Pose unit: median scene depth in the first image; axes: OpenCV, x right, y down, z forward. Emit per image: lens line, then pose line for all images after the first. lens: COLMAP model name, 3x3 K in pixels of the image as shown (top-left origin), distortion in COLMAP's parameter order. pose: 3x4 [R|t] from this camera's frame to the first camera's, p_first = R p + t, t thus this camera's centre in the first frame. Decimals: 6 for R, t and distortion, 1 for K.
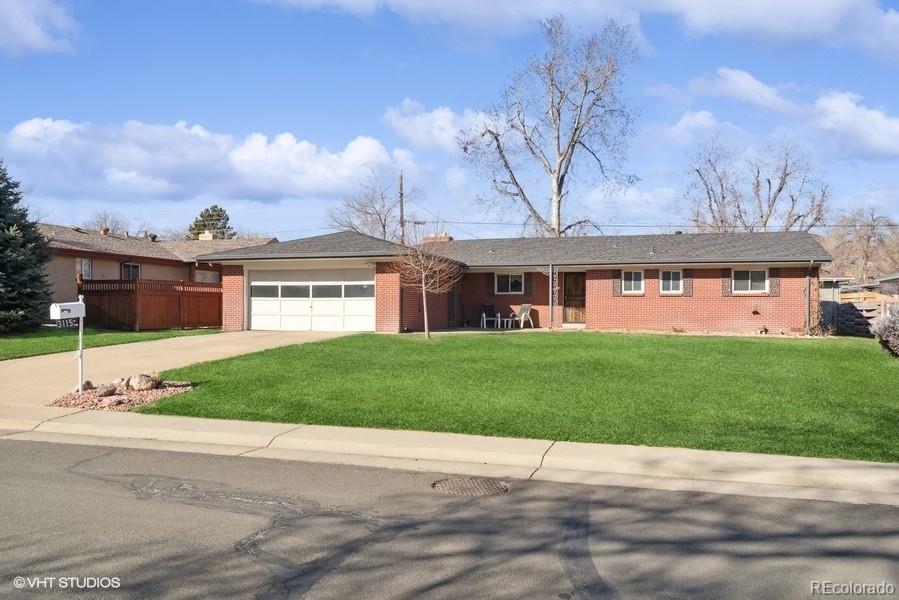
lens RADIAL K [[680.3, 0, 447.3], [0, 680.3, 323.6], [0, 0, 1]] dist [-0.007538, 0.002828]
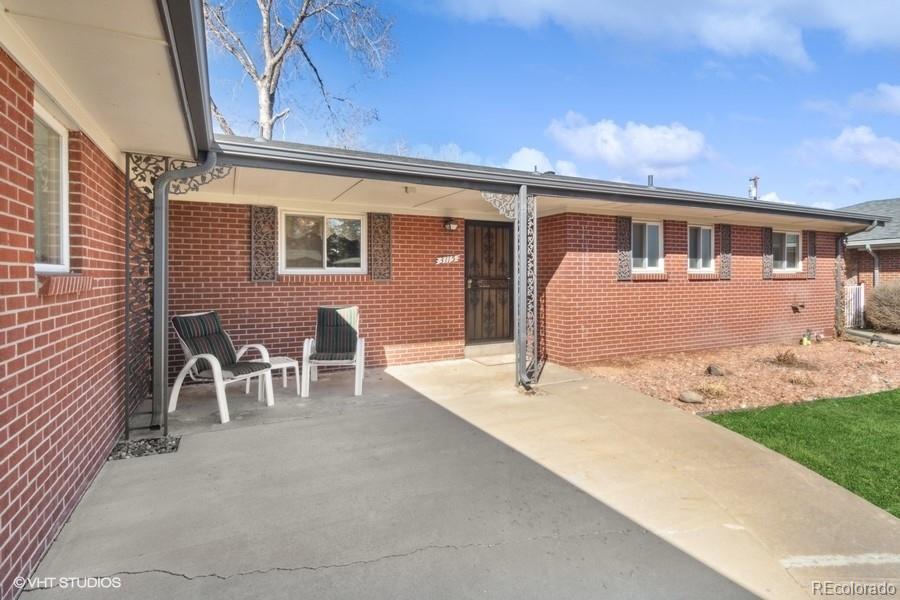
lens RADIAL K [[459.2, 0, 459.4], [0, 459.2, 269.1], [0, 0, 1]] dist [-0.001282, -0.001493]
pose [[0.706623, 0.002714, 0.707585, -0.024144], [0.025440, 0.999249, -0.029239, -0.041213], [-0.707132, 0.038662, 0.706023, 0.872513]]
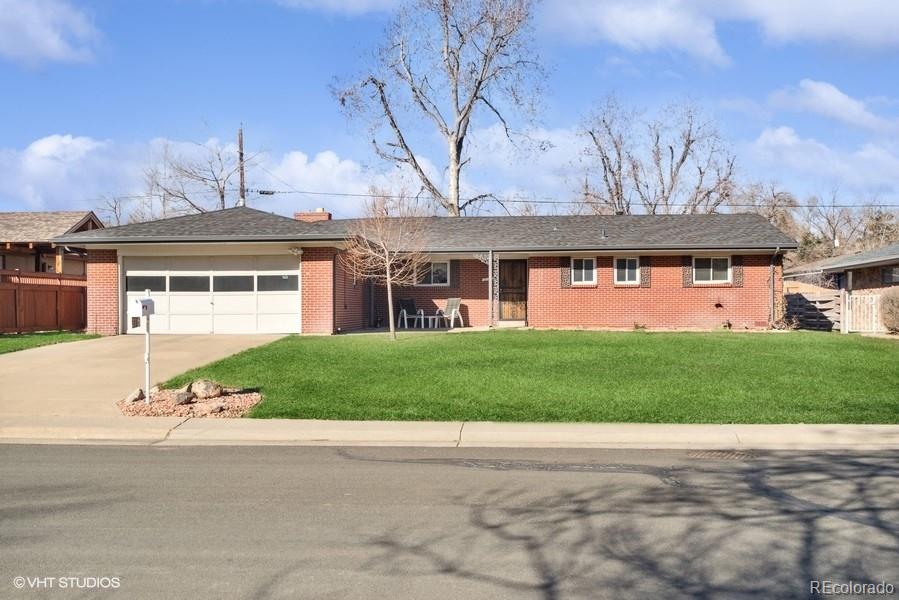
lens RADIAL K [[945.2, 0, 449.5], [0, 945.2, 300.0], [0, 0, 1]] dist [-0.007213, -0.016026]
pose [[0.969240, -0.008618, 0.245967, -0.183495], [0.015739, 0.999512, -0.026999, 0.004698], [-0.245614, 0.030040, 0.968902, -0.110540]]
